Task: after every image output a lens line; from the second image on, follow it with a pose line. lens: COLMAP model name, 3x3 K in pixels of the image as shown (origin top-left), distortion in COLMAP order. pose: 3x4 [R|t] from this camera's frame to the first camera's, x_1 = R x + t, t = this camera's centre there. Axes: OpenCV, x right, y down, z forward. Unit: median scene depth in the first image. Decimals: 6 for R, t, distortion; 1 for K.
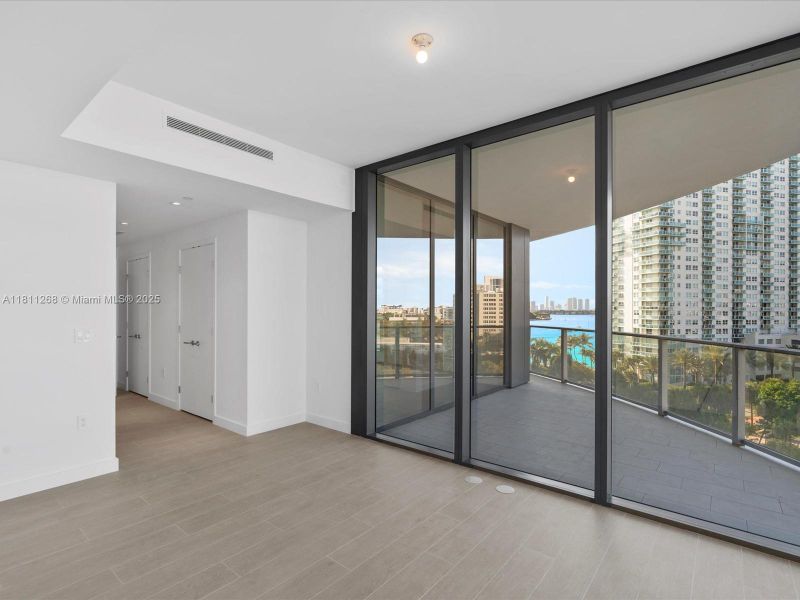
lens RADIAL K [[408.7, 0, 396.1], [0, 408.7, 307.1], [0, 0, 1]] dist [-0.003301, 0.001936]
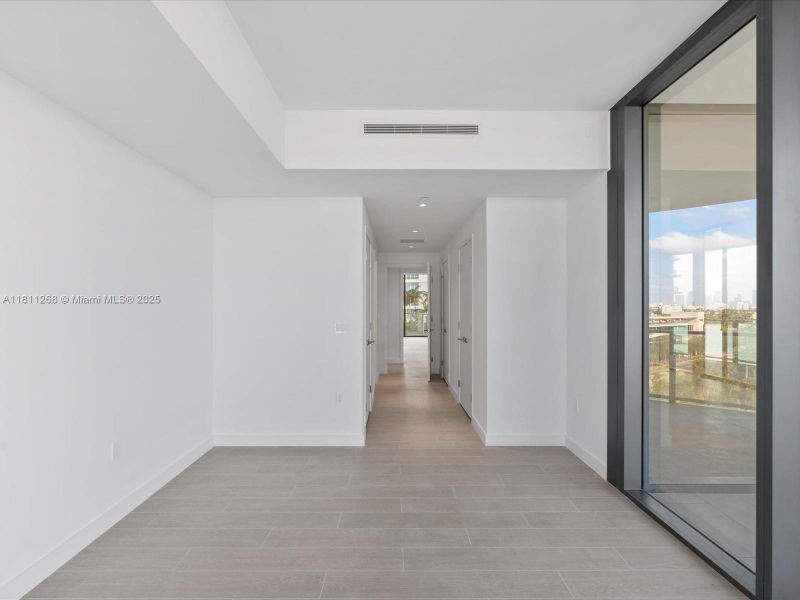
lens RADIAL K [[408.7, 0, 399.3], [0, 408.7, 303.2], [0, 0, 1]] dist [-0.003301, 0.001936]
pose [[0.640405, -0.004036, -0.768027, 0.222157], [0.002254, 0.999992, -0.003375, 0.000843], [0.768034, 0.000430, 0.640409, 0.278103]]
